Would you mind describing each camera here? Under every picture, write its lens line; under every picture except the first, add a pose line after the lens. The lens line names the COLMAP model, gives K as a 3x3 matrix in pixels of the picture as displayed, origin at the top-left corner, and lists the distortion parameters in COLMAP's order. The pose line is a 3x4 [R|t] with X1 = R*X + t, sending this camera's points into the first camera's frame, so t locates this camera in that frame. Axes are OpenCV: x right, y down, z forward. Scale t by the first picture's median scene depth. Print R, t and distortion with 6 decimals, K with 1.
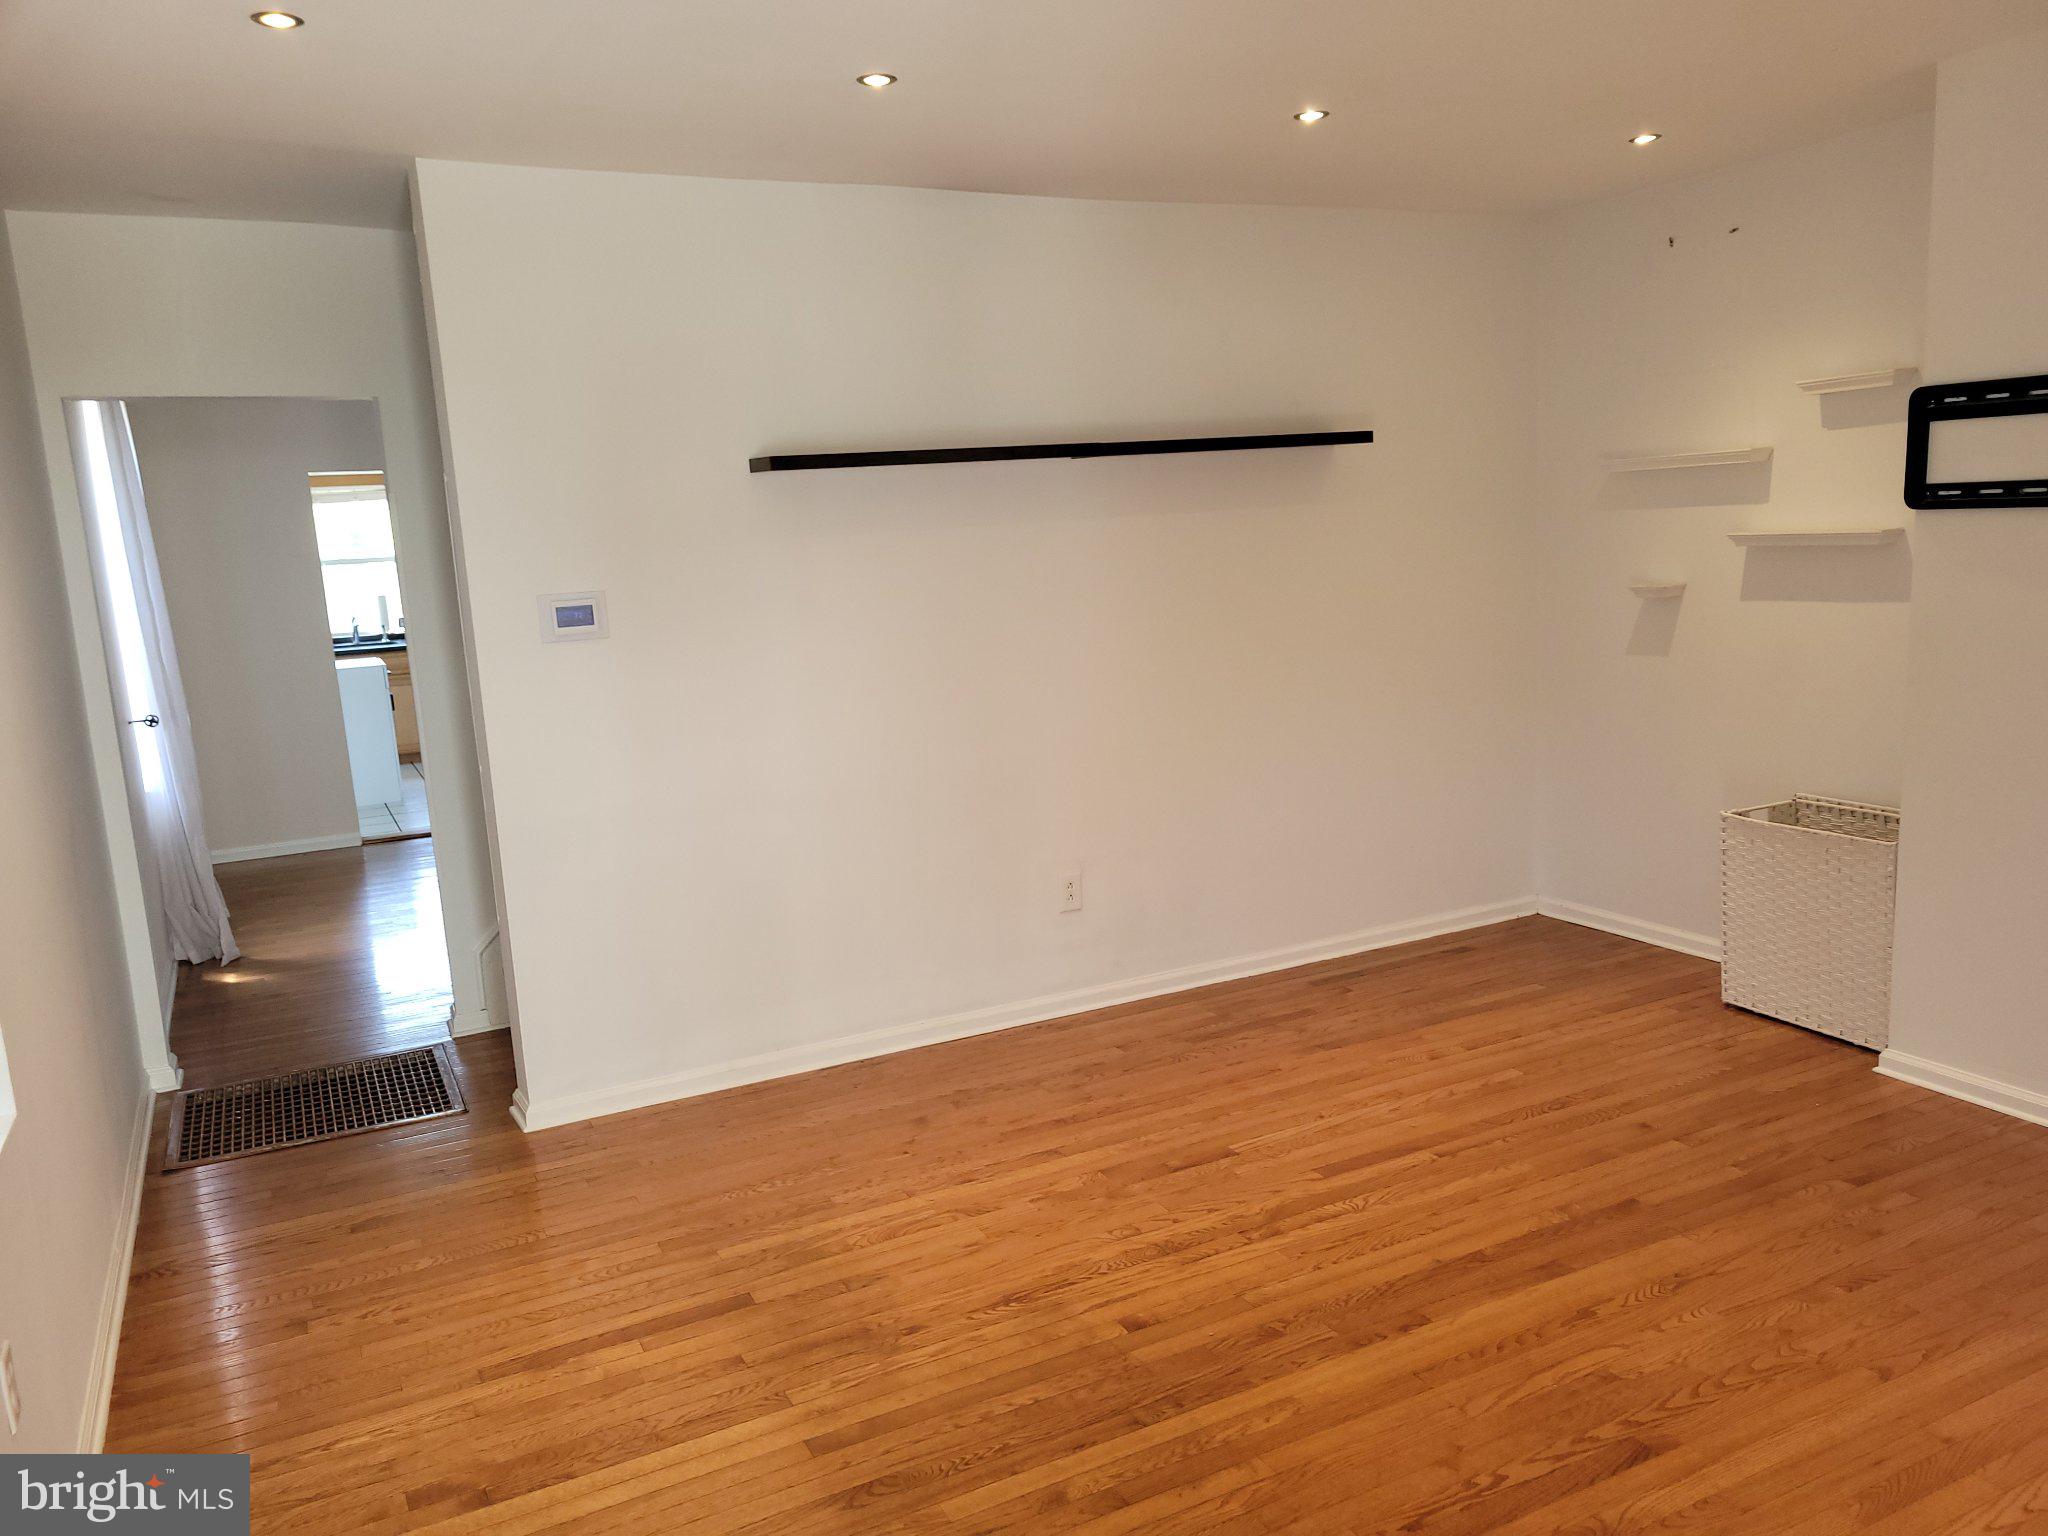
lens RADIAL K [[1535.1, 0, 1061.8], [0, 1535.1, 774.8], [0, 0, 1]] dist [0.081276, -0.062113]
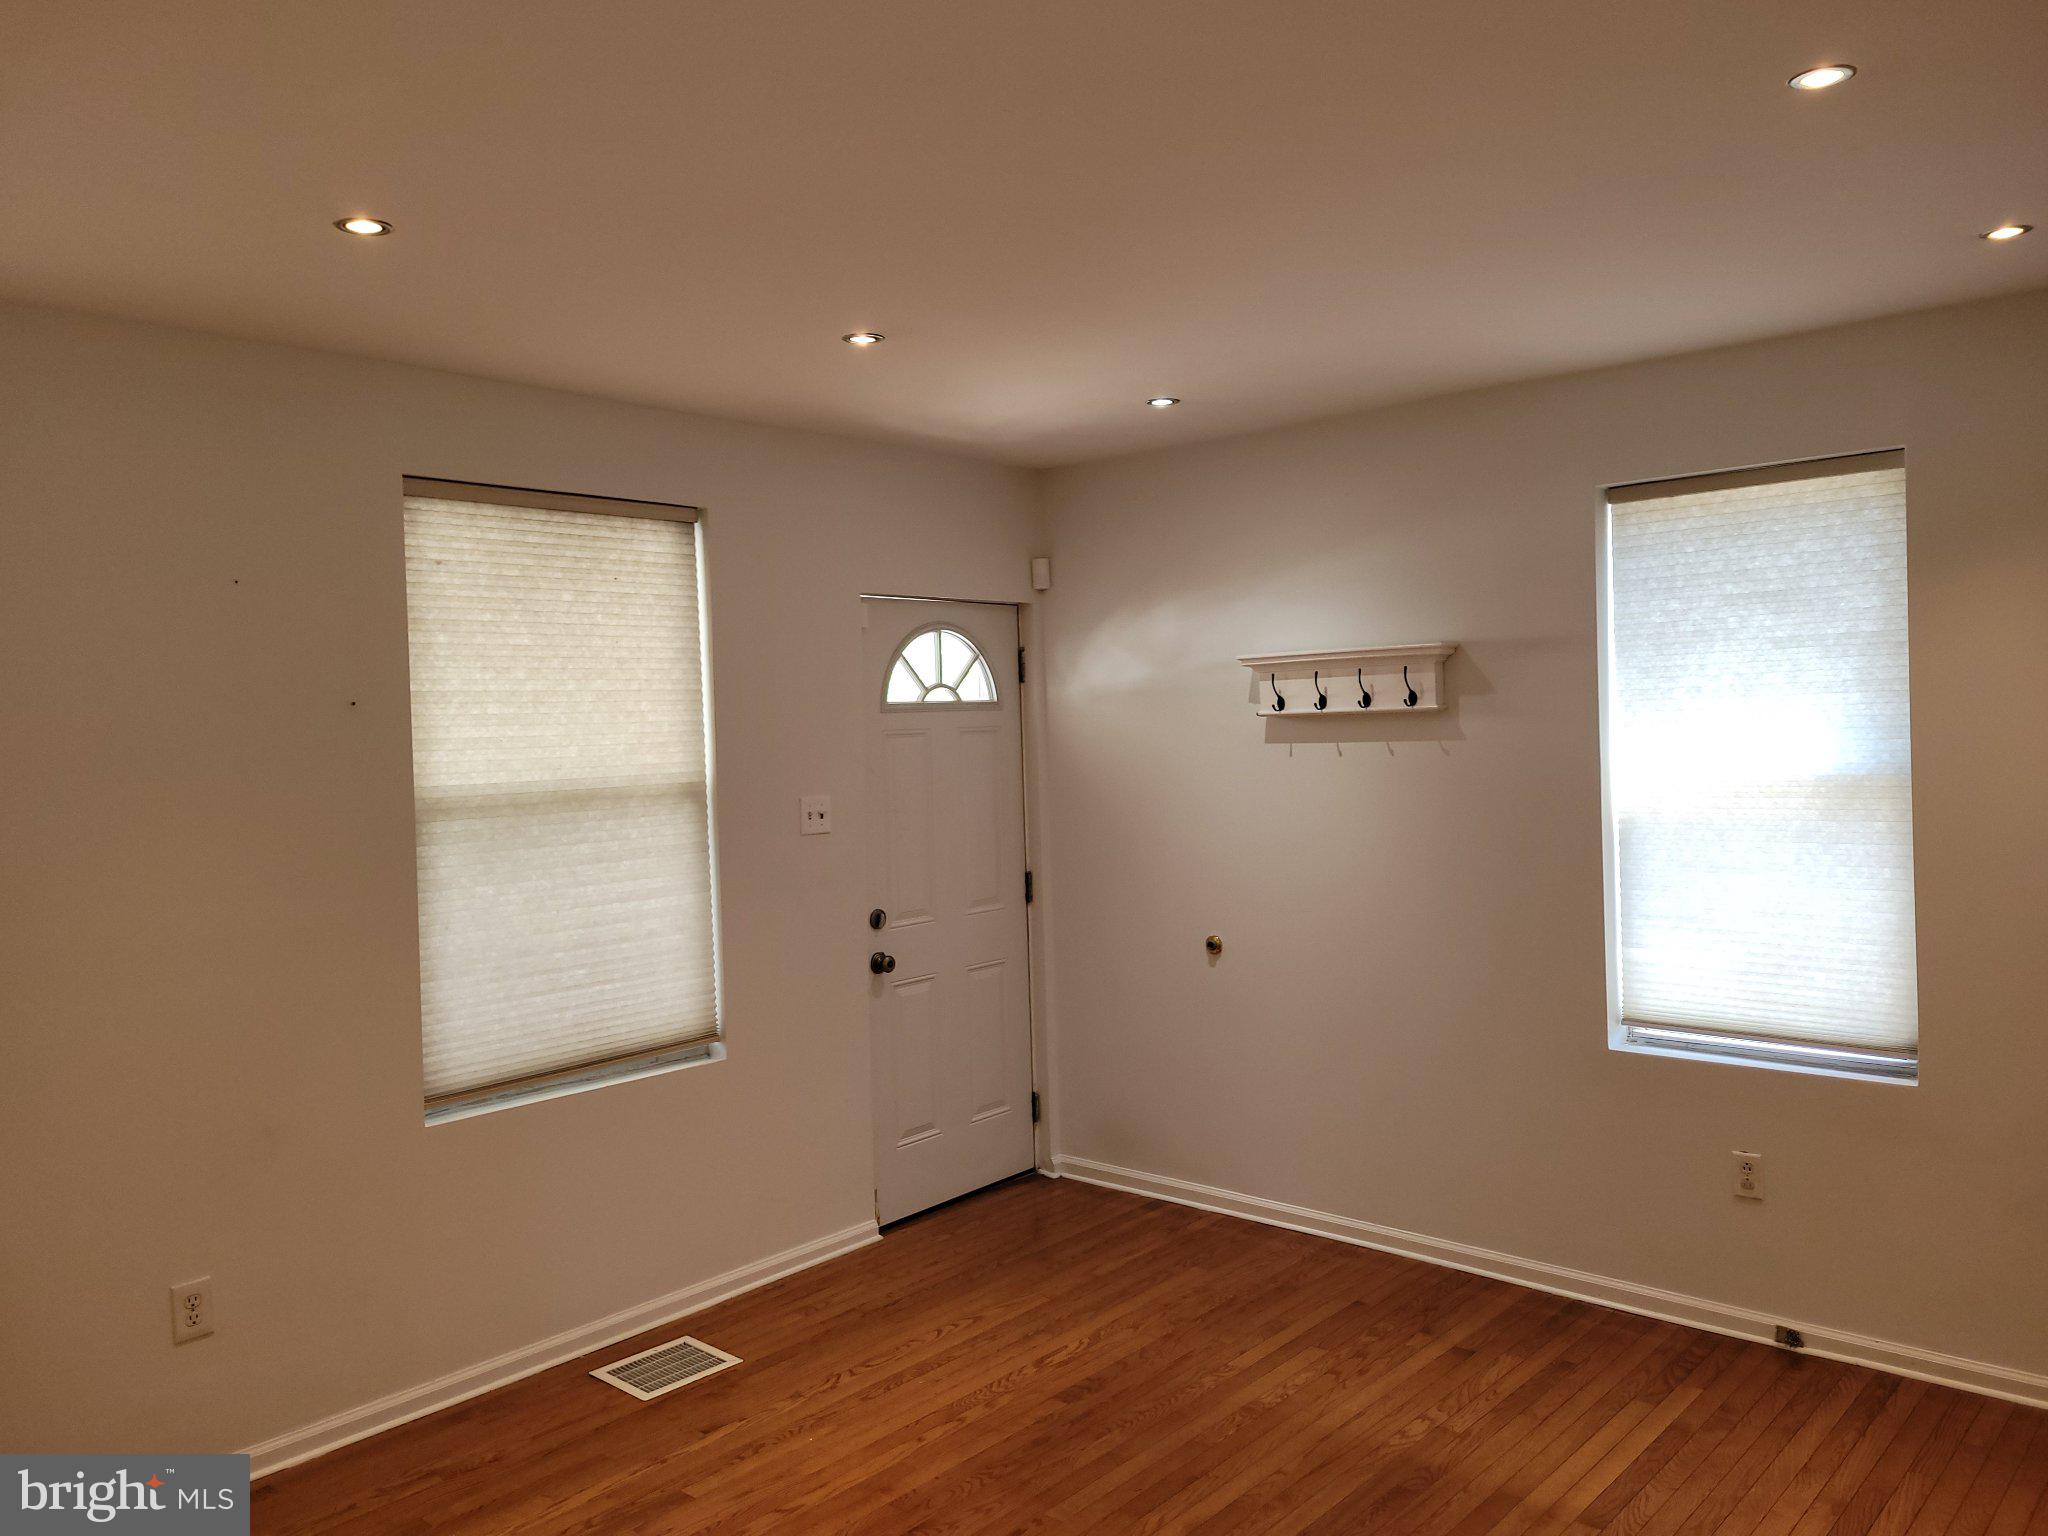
lens RADIAL K [[1535.1, 0, 1061.8], [0, 1535.1, 774.8], [0, 0, 1]] dist [0.081276, -0.062113]
pose [[-0.930417, 0.098092, -0.353133, 0.390307], [0.023058, 0.977276, 0.210713, -0.272171], [0.365778, 0.187908, -0.911536, 1.377458]]
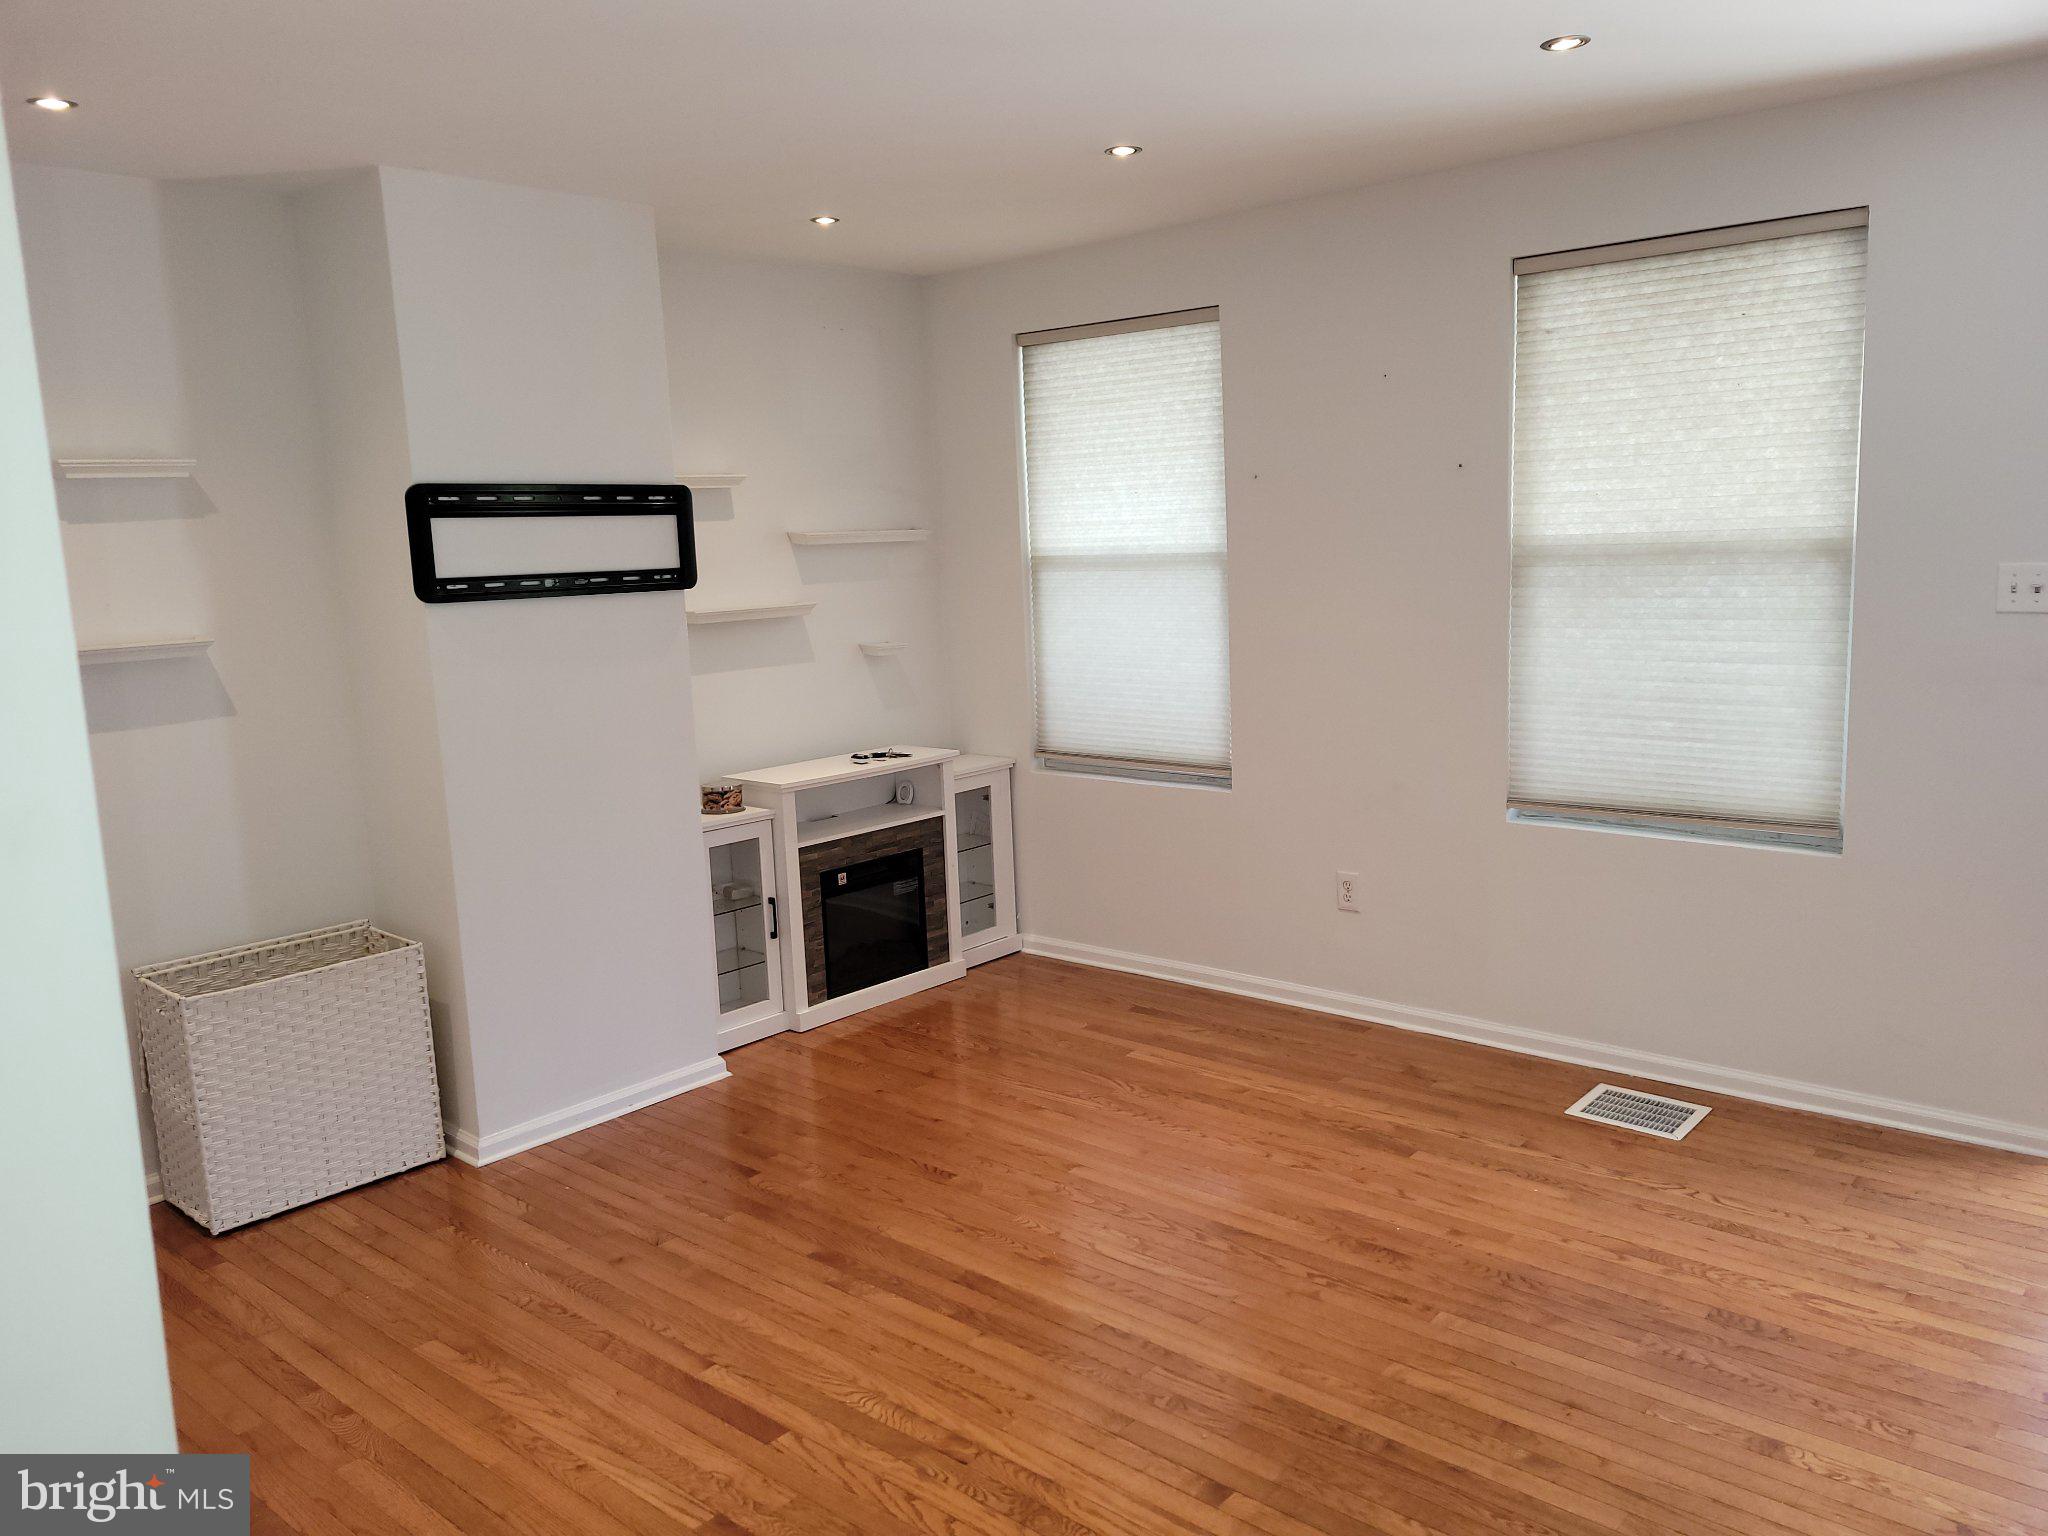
lens RADIAL K [[1535.1, 0, 1061.8], [0, 1535.1, 774.8], [0, 0, 1]] dist [0.081276, -0.062113]
pose [[-0.369875, -0.082098, 0.925447, -0.567450], [0.209491, 0.963067, 0.169163, -0.155293], [-0.905155, 0.256442, -0.339016, 1.055739]]
